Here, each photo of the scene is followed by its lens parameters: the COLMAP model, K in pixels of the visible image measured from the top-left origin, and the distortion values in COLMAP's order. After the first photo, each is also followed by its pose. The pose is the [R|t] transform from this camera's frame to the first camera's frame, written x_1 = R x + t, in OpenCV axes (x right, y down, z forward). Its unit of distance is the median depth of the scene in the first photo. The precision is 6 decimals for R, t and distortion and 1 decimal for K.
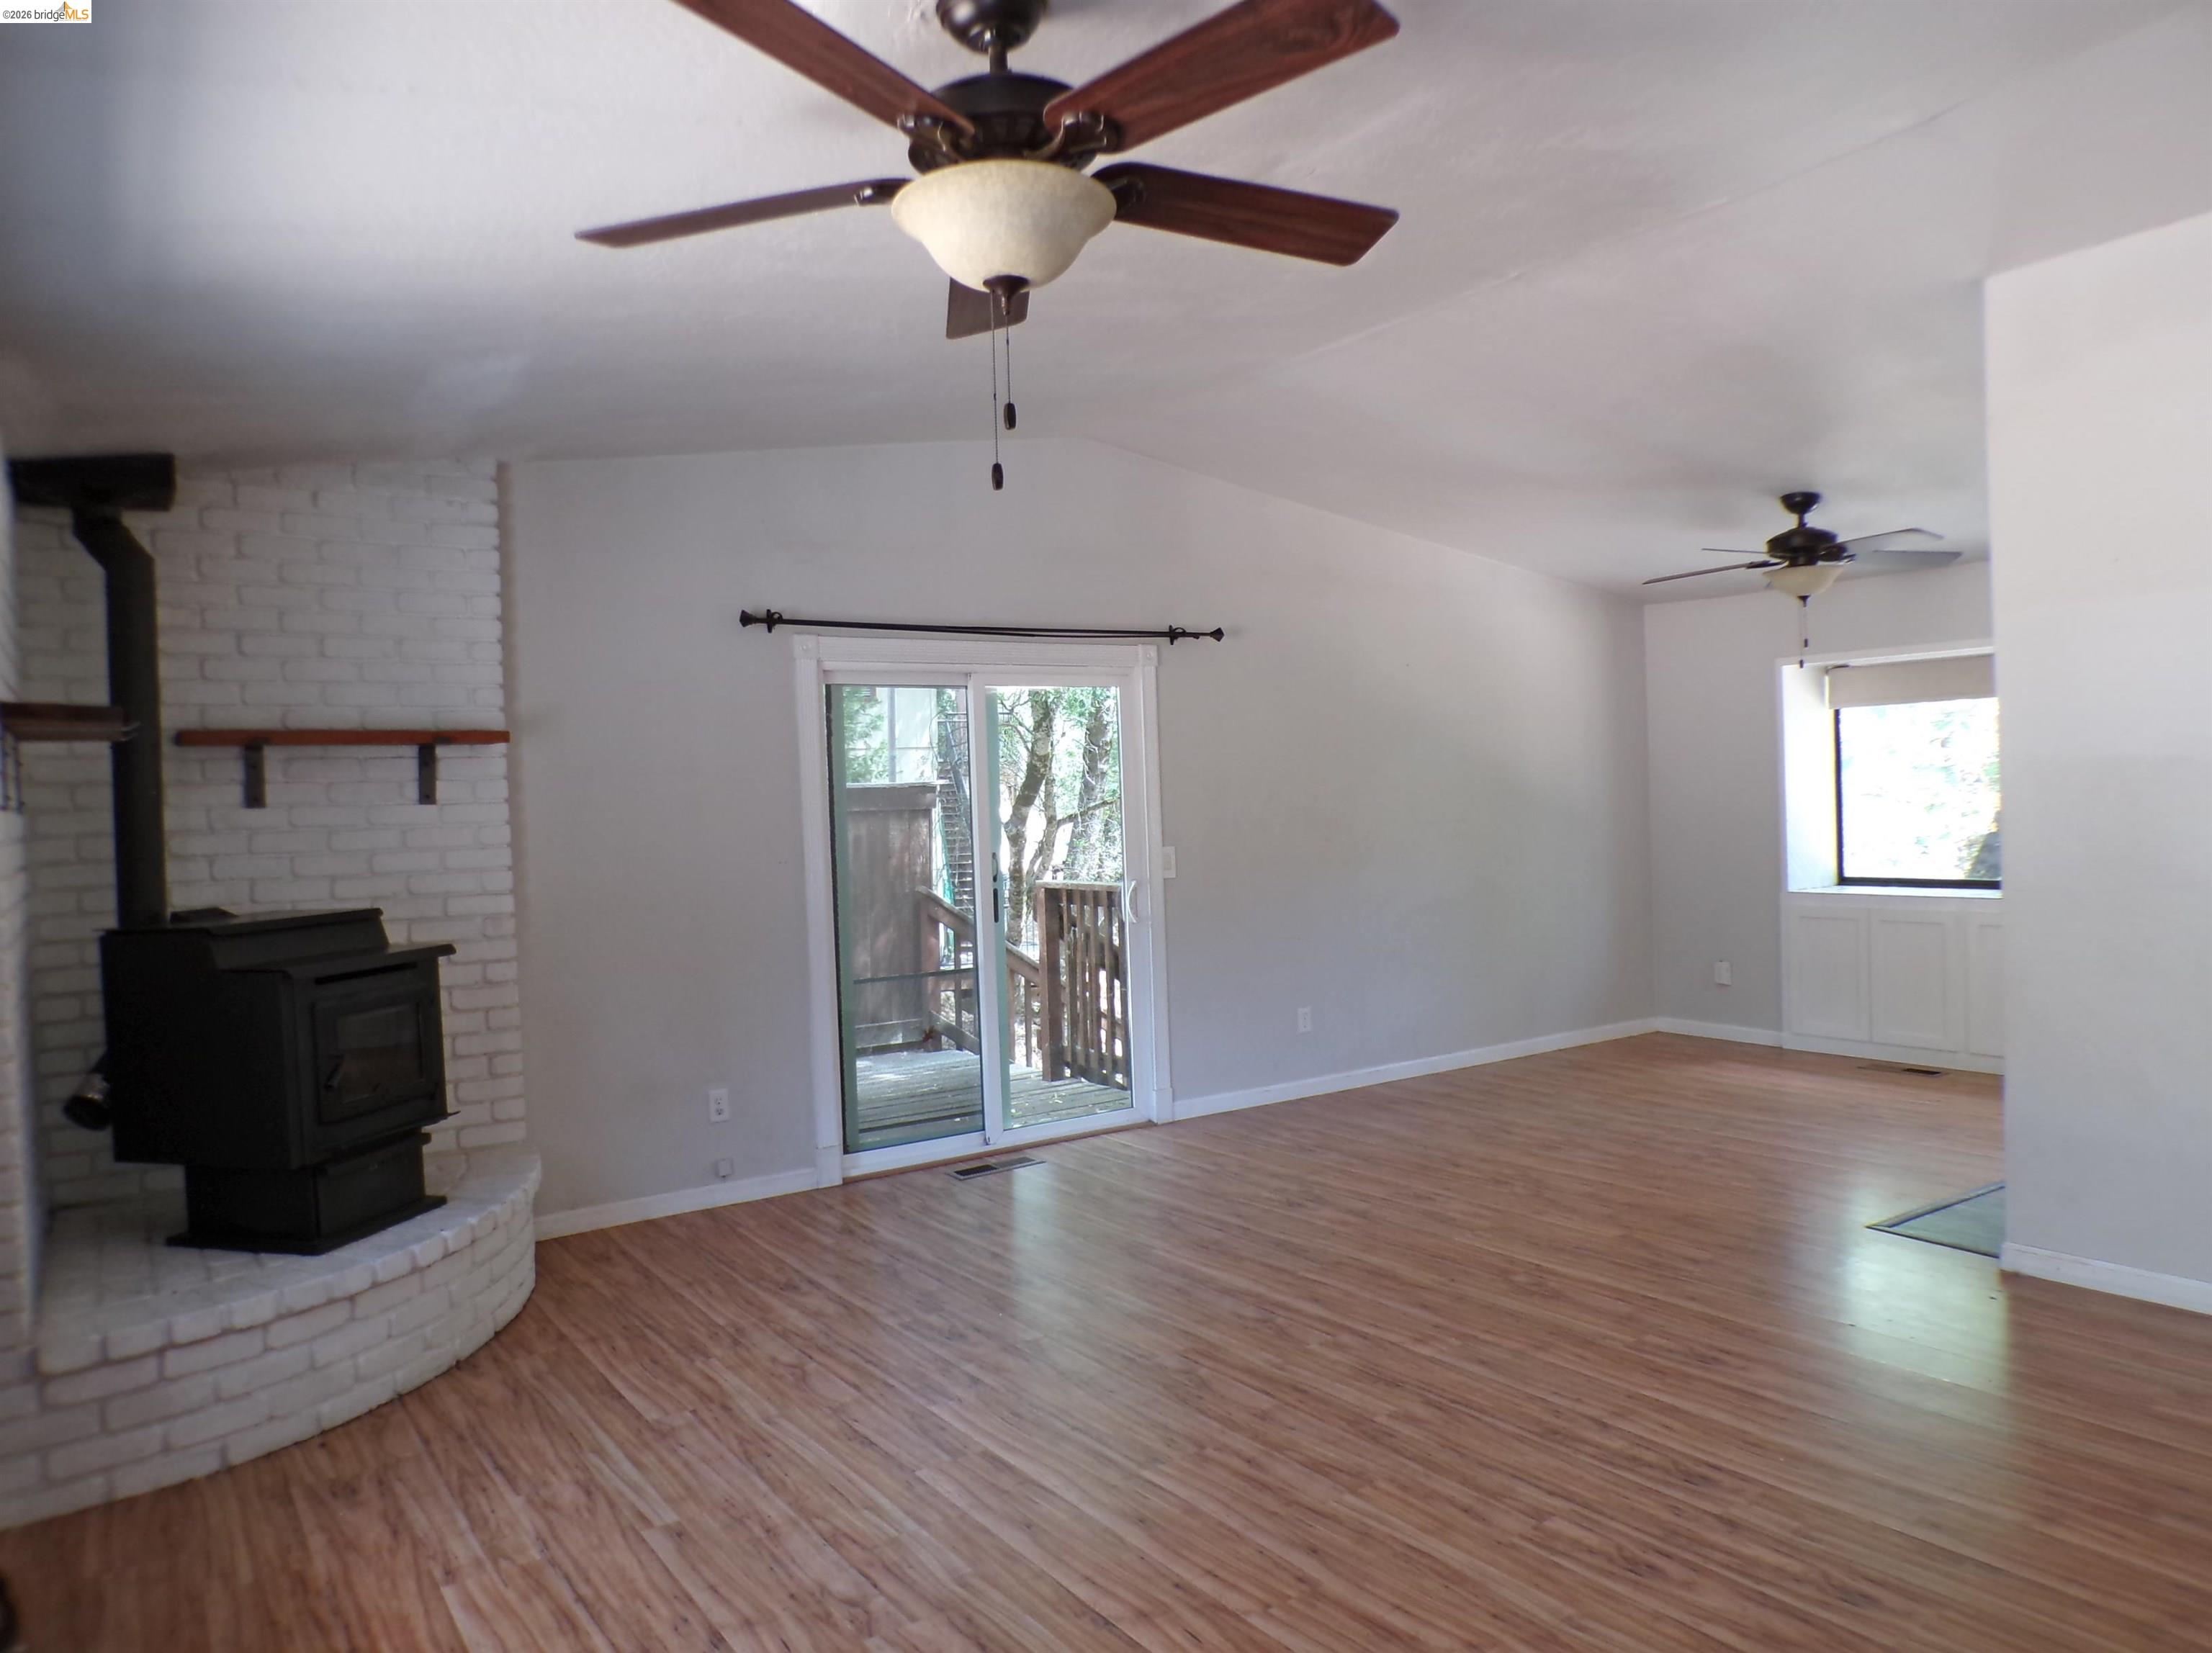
lens RADIAL K [[1484.5, 0, 1106.0], [0, 1484.5, 826.5], [0, 0, 1]] dist [-0.052101, 0.030027]
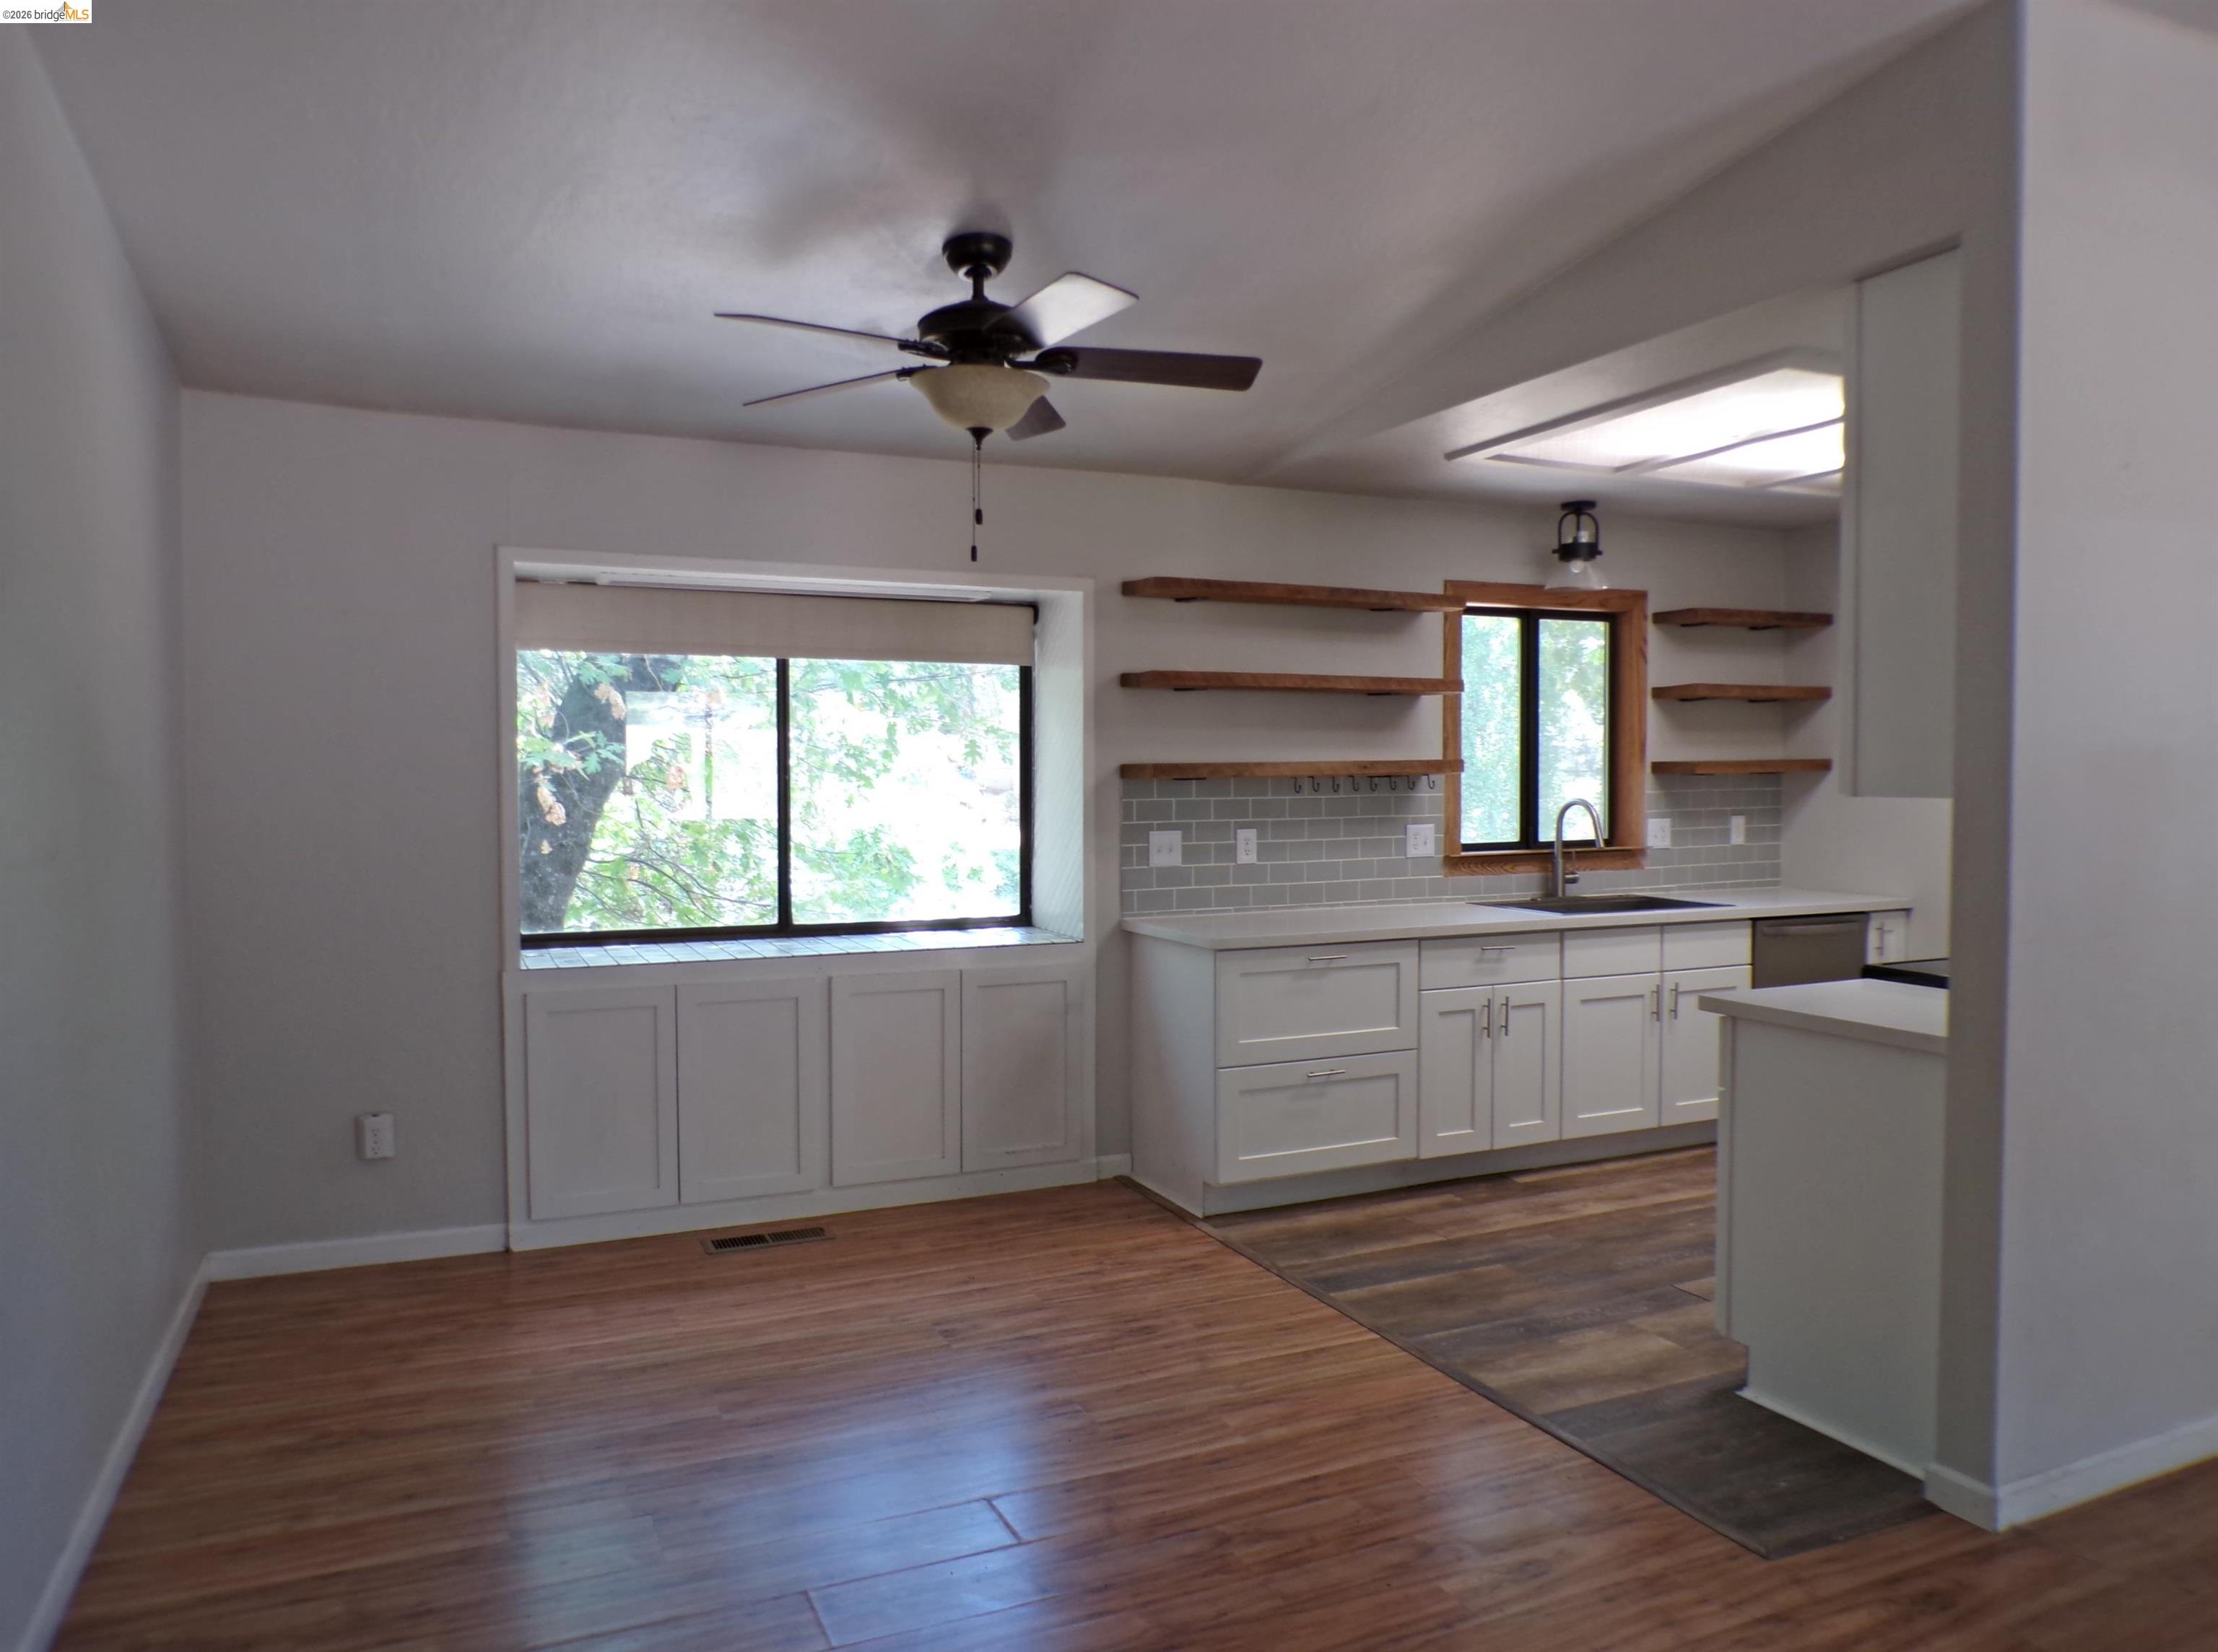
lens RADIAL K [[1491.1, 0, 1100.6], [0, 1491.1, 826.4], [0, 0, 1]] dist [-0.051968, 0.014668]
pose [[0.167288, -0.005846, 0.985891, -0.099421], [0.017532, 0.999842, 0.002954, -0.014007], [-0.985752, 0.016790, 0.167364, 1.359158]]
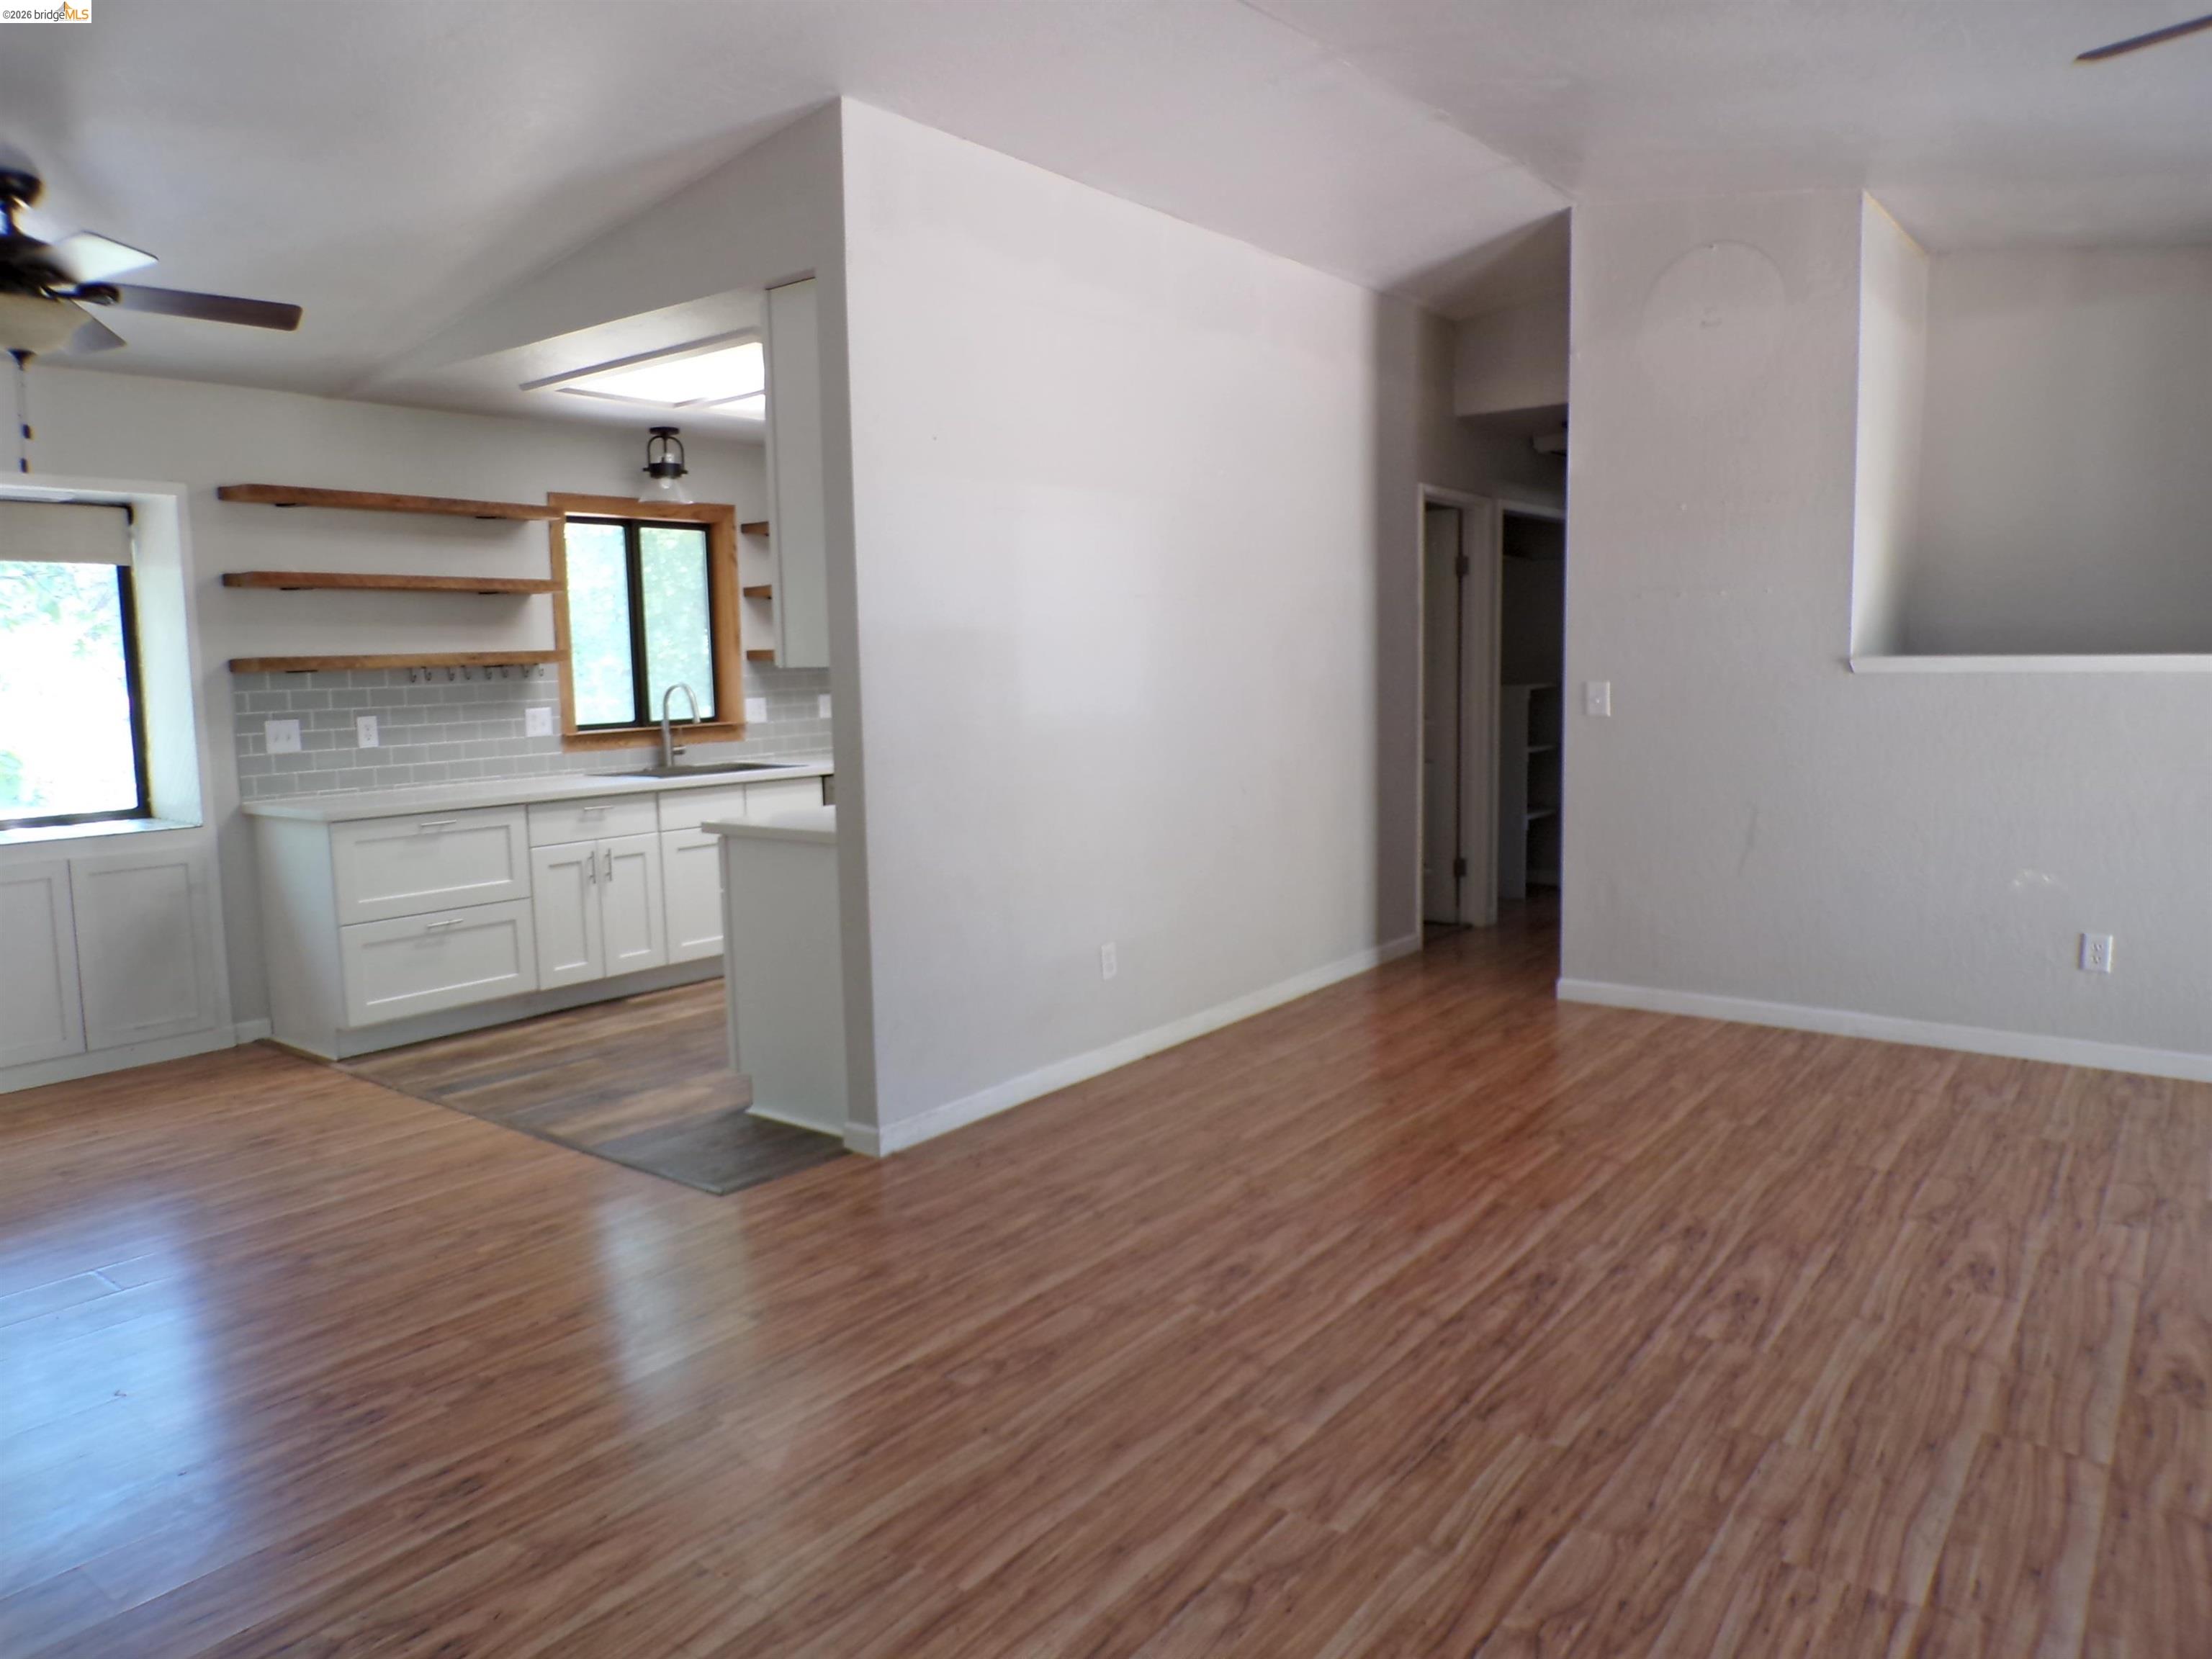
lens RADIAL K [[1506.1, 0, 1097.4], [0, 1506.1, 837.2], [0, 0, 1]] dist [-0.044315, 0.018801]
pose [[-0.309305, -0.072800, 0.948172, -0.377835], [0.048266, 0.994579, 0.092108, 0.011270], [-0.949737, 0.074254, -0.304114, 1.230455]]
